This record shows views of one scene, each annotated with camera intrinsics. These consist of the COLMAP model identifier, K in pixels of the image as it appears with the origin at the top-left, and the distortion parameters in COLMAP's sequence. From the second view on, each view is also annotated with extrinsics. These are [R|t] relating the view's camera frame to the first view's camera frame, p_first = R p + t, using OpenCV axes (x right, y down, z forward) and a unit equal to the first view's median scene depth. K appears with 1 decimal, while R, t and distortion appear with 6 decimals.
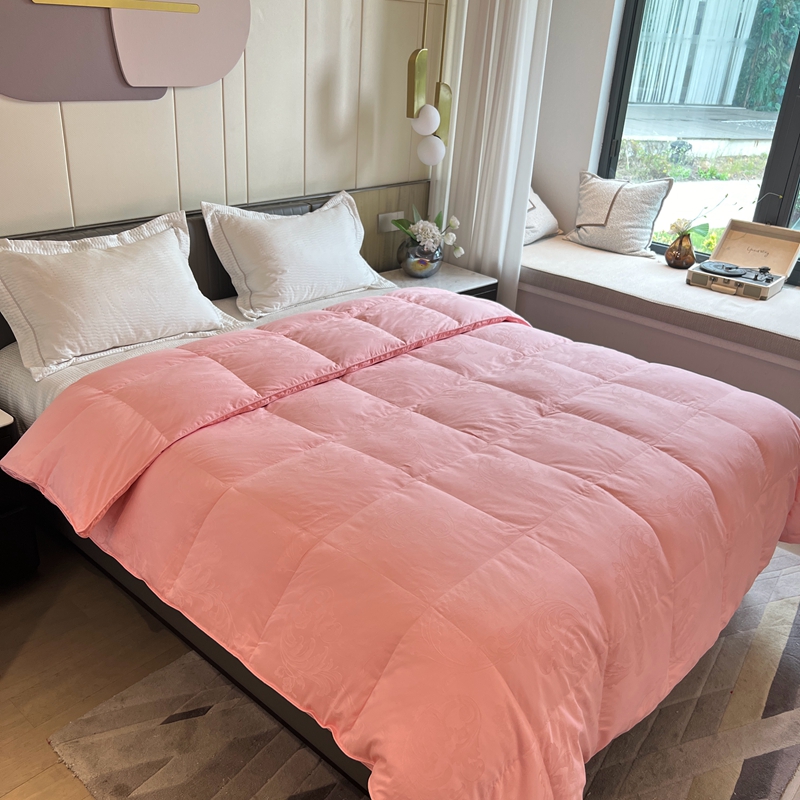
lens RADIAL K [[817.3, 0, 400.2], [0, 817.3, 407.5], [0, 0, 1]] dist [0.024214, 0.000000]
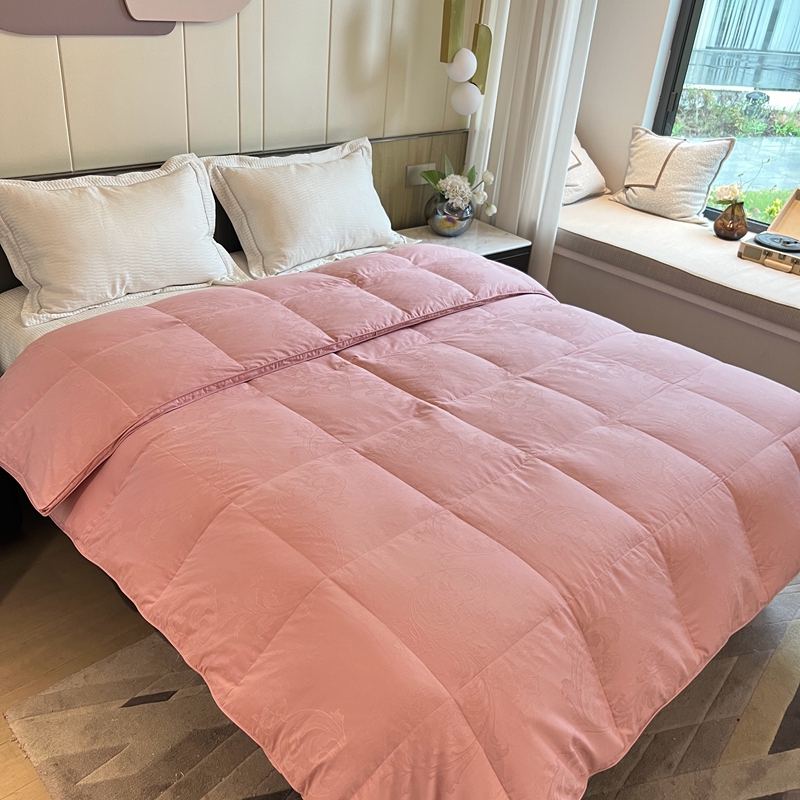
lens RADIAL K [[817.3, 0, 395.4], [0, 817.3, 401.9], [0, 0, 1]] dist [0.024214, 0.000000]
pose [[0.996056, 0.060422, -0.064971, 0.039409], [-0.056318, 0.996408, 0.063247, -0.027315], [0.068559, -0.059339, 0.995881, 0.053128]]
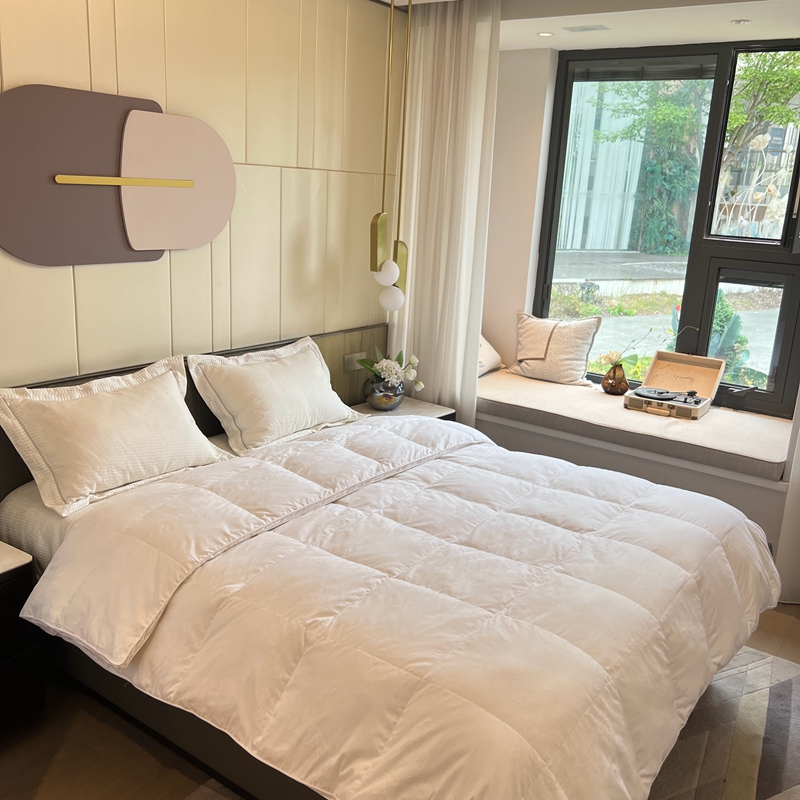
lens RADIAL K [[817.3, 0, 396.9], [0, 817.3, 397.4], [0, 0, 1]] dist [0.024214, 0.000000]
pose [[0.994834, -0.034998, 0.095292, -0.066079], [0.051306, 0.983322, -0.174484, 0.013230], [-0.087597, 0.178472, 0.980038, -0.064150]]
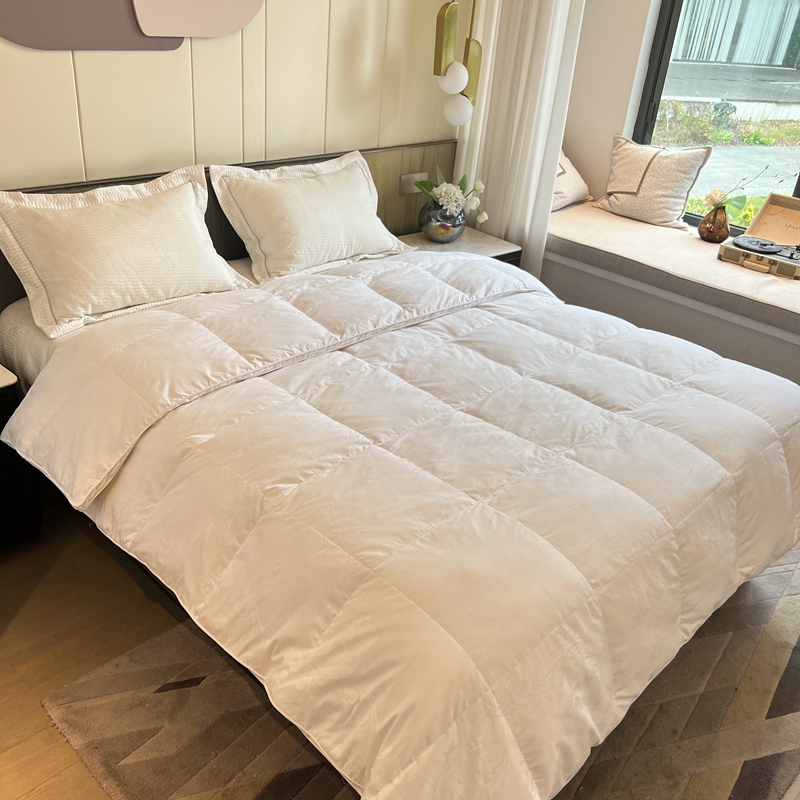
lens RADIAL K [[817.3, 0, 397.5], [0, 817.3, 404.5], [0, 0, 1]] dist [0.024214, 0.000000]
pose [[0.998593, 0.042360, -0.031896, 0.012300], [-0.040685, 0.997847, 0.051449, -0.015693], [0.034006, -0.050079, 0.998166, 0.019025]]
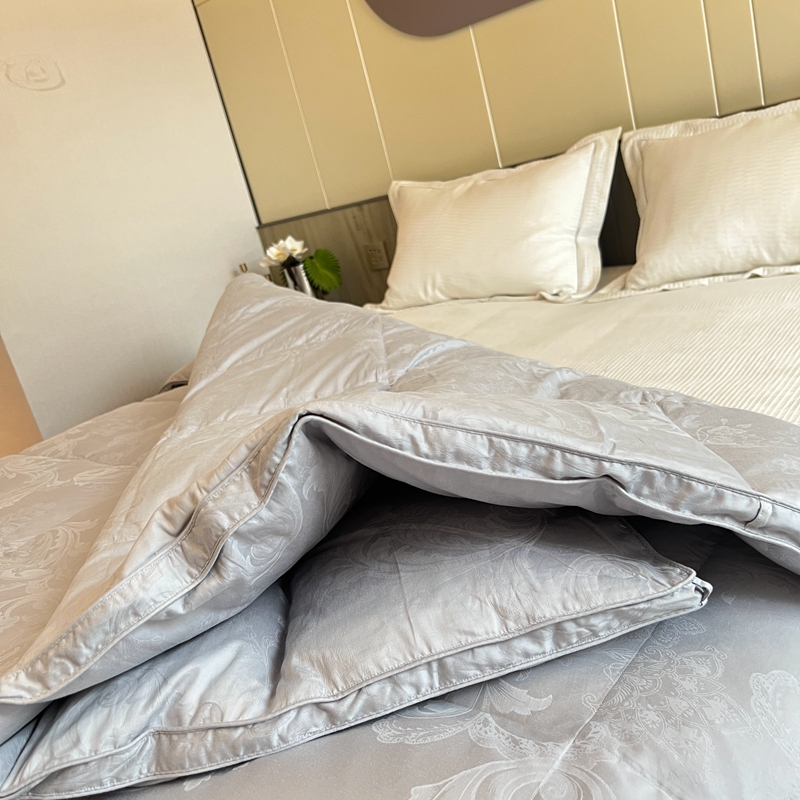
lens RADIAL K [[817.3, 0, 395.8], [0, 817.3, 394.7], [0, 0, 1]] dist [0.024214, 0.000000]
pose [[0.028580, 0.205234, -0.978296, 0.384964], [-0.184789, 0.962911, 0.196608, -0.106693], [0.982363, 0.175159, 0.065445, 0.677131]]
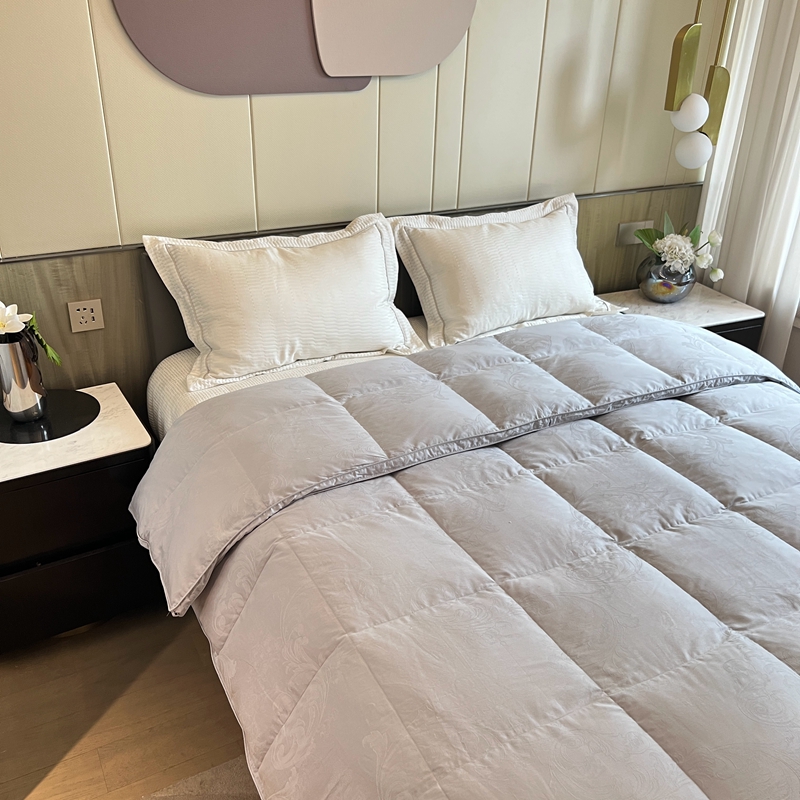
lens RADIAL K [[817.3, 0, 391.8], [0, 817.3, 399.9], [0, 0, 1]] dist [0.024214, 0.000000]
pose [[0.937264, 0.126315, -0.324932, 0.053074], [-0.120091, 0.991988, 0.039225, -0.065723], [0.327283, 0.002257, 0.944924, 0.138862]]
